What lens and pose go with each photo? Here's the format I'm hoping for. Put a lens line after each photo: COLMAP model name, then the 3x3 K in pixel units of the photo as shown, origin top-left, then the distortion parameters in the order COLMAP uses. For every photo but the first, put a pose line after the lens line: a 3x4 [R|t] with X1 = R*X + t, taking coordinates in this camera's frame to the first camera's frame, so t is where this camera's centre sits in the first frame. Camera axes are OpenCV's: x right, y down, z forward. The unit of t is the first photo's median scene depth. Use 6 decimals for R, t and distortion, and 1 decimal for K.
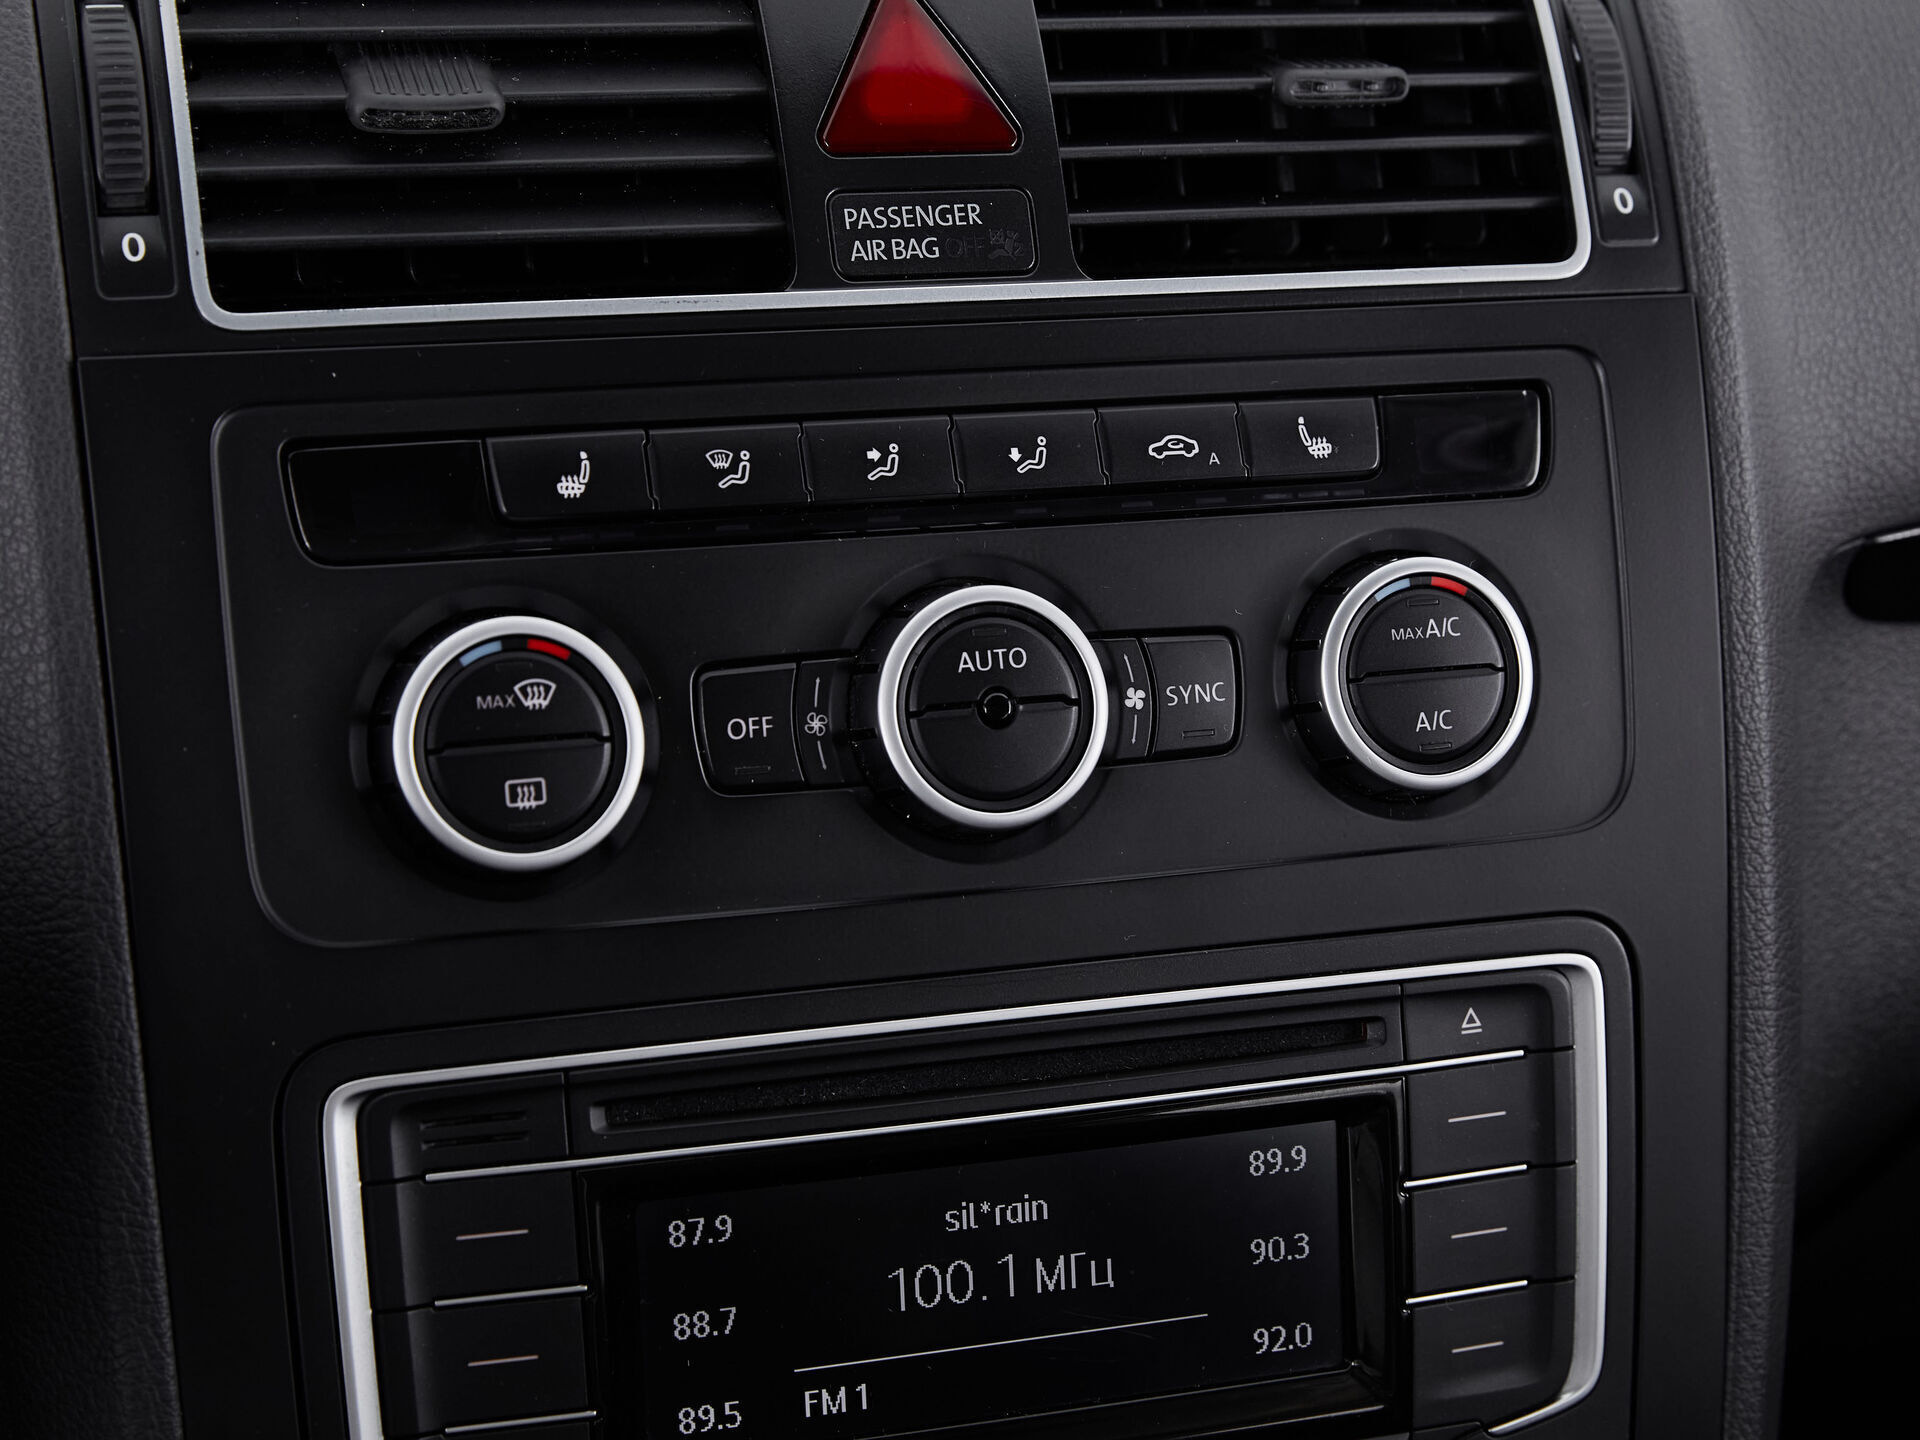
lens RADIAL K [[3779.2, 0, 960.9], [0, 3779.2, 715.8], [0, 0, 1]] dist [-0.069169, -0.194127]
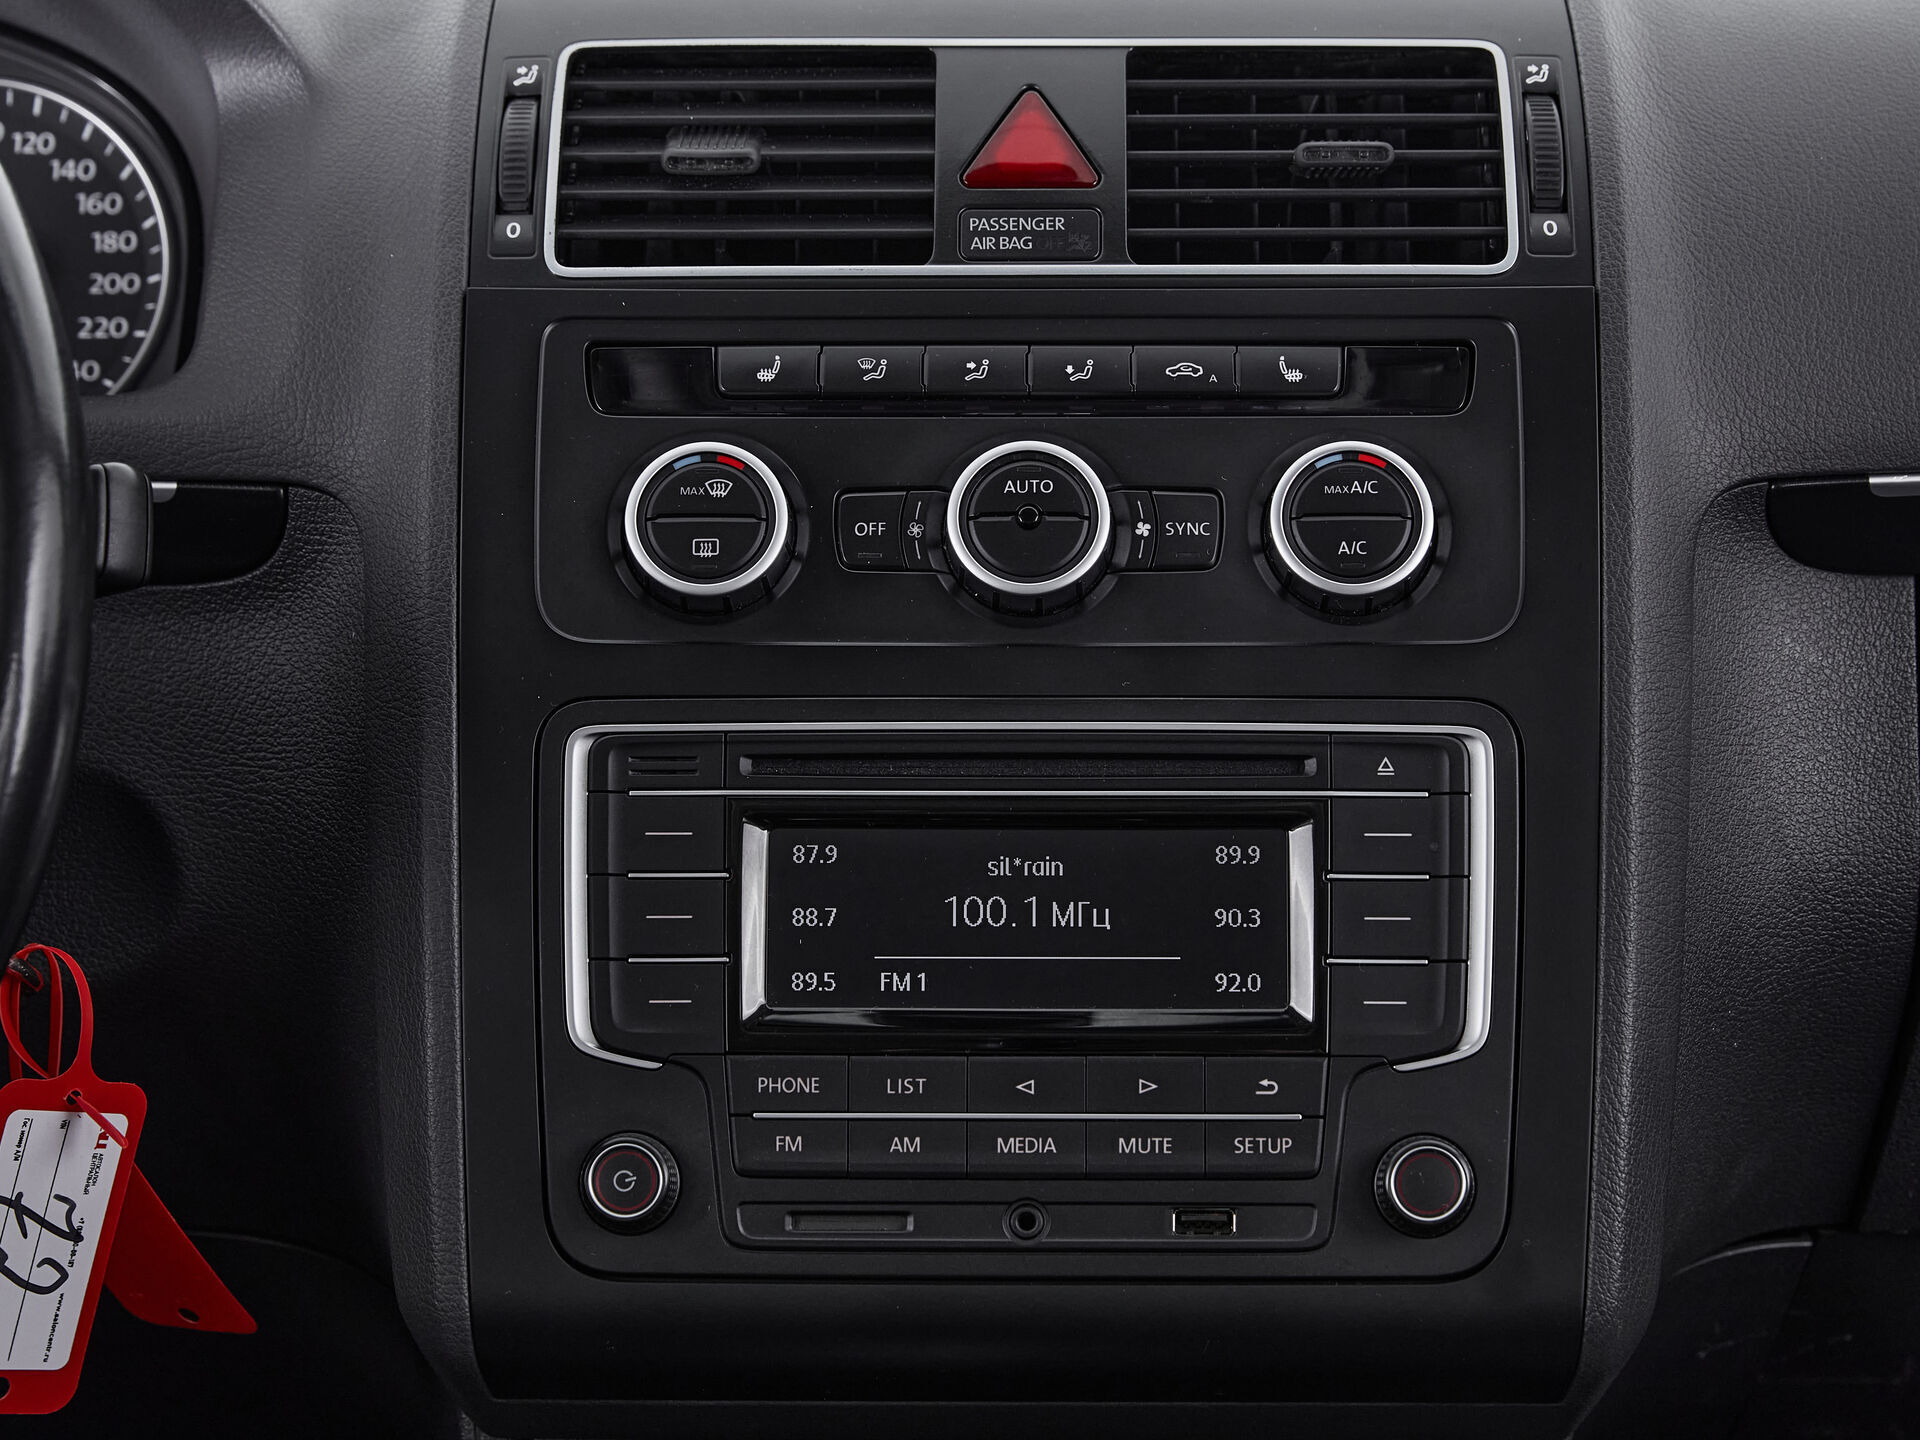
lens RADIAL K [[3990.2, 0, 968.3], [0, 3990.2, 763.2], [0, 0, 1]] dist [-0.055806, -0.273123]
pose [[0.931984, -0.010487, -0.362349, 0.551659], [-0.076941, 0.971084, -0.226000, 0.446049], [0.354241, 0.238508, 0.904227, -0.413319]]
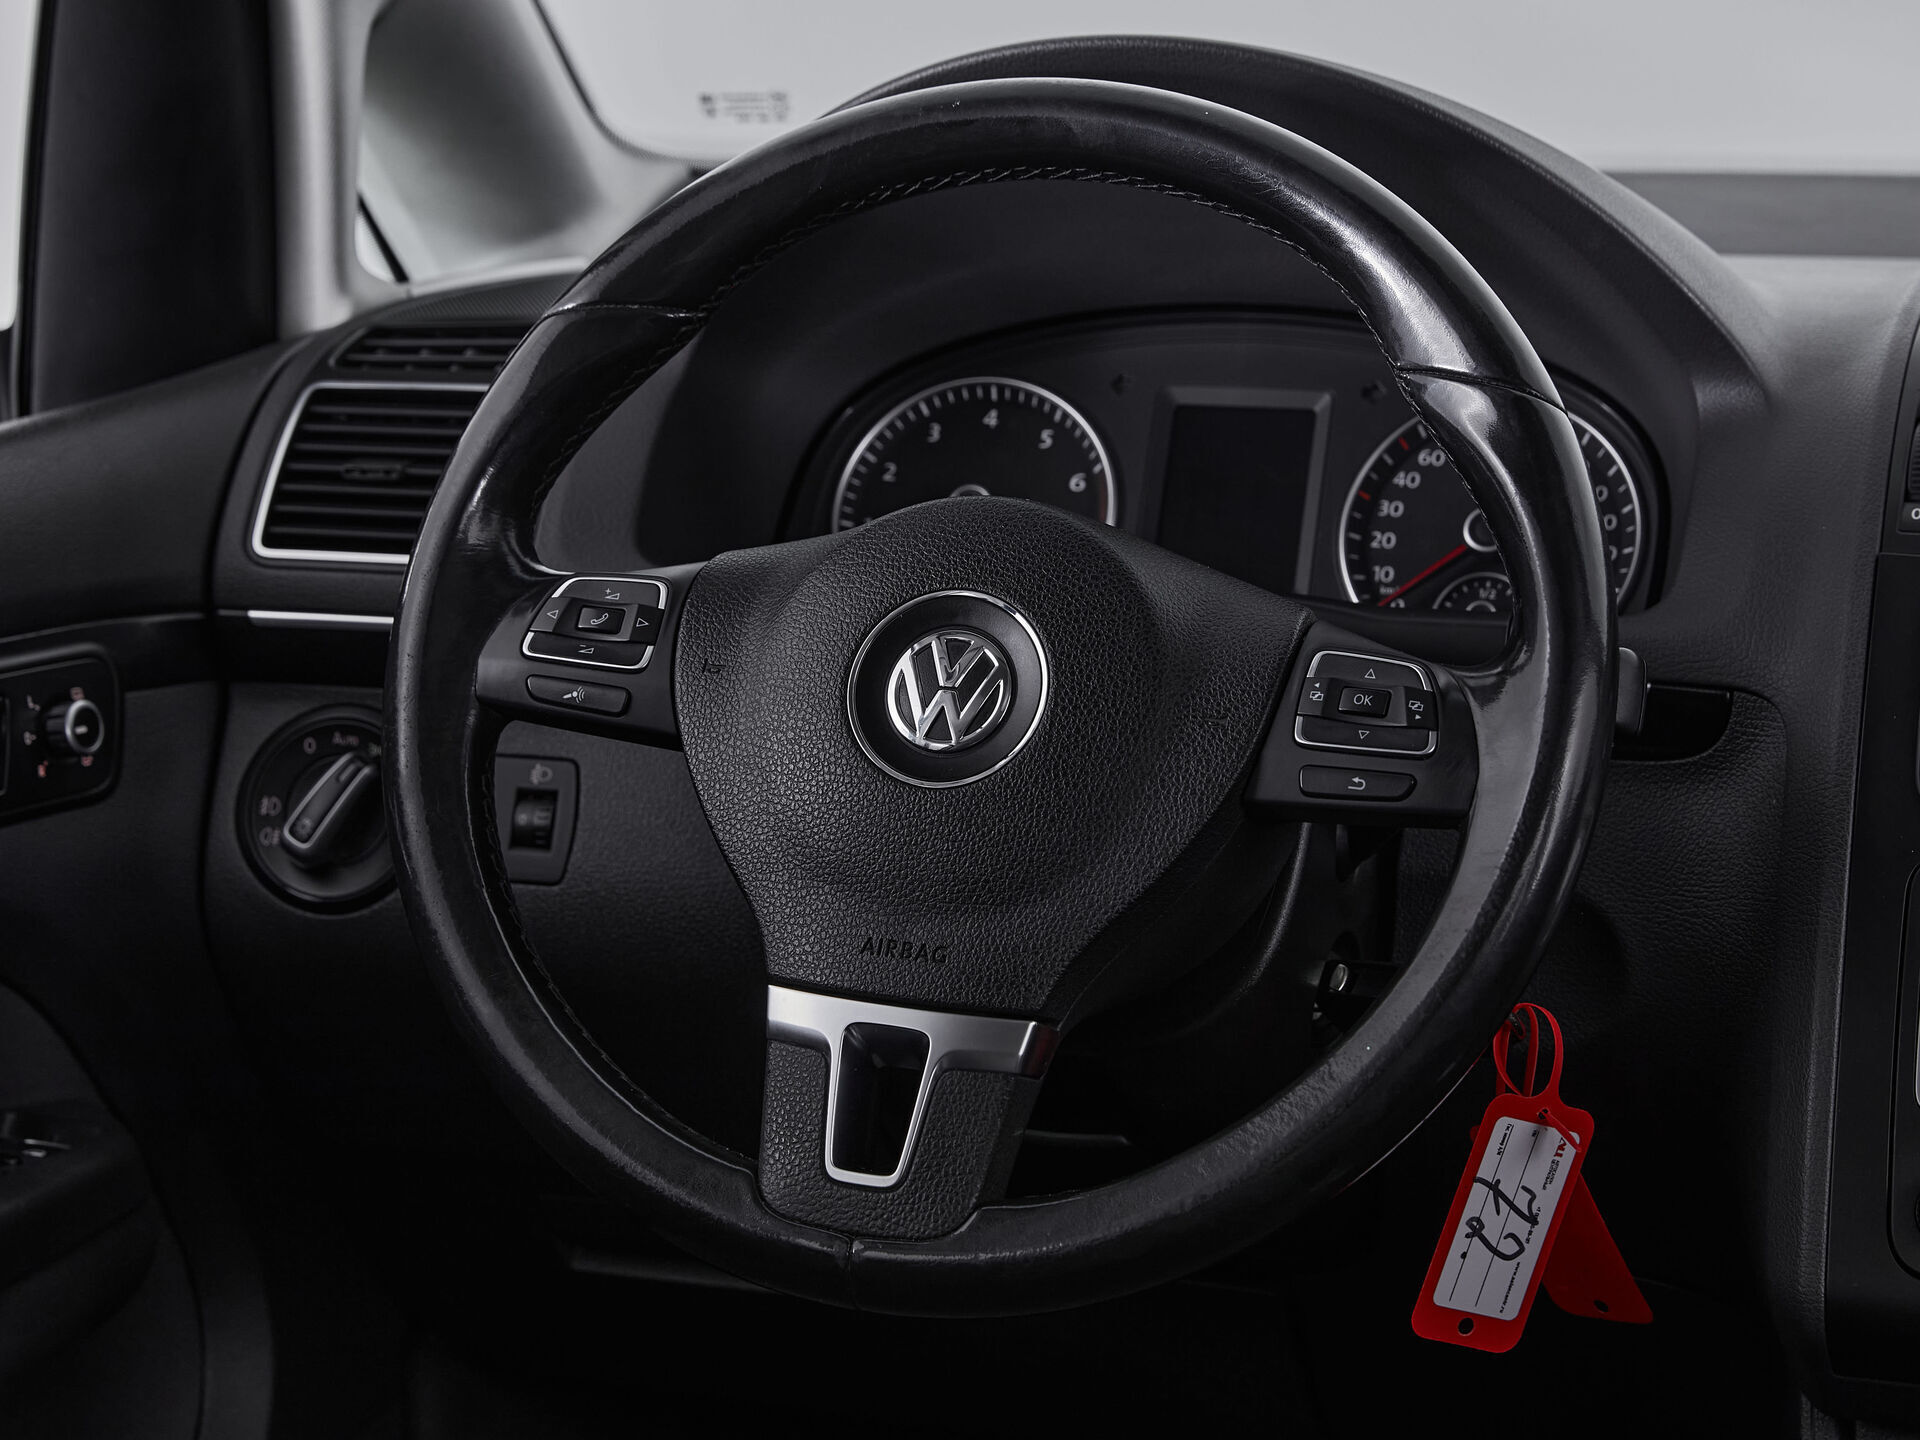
lens RADIAL K [[3990.2, 0, 968.3], [0, 3990.2, 763.2], [0, 0, 1]] dist [-0.055806, -0.273123]
pose [[0.774946, 0.008036, -0.631977, 0.766231], [-0.240481, 0.928459, -0.283078, 0.750324], [0.584489, 0.371348, 0.721438, -0.885171]]
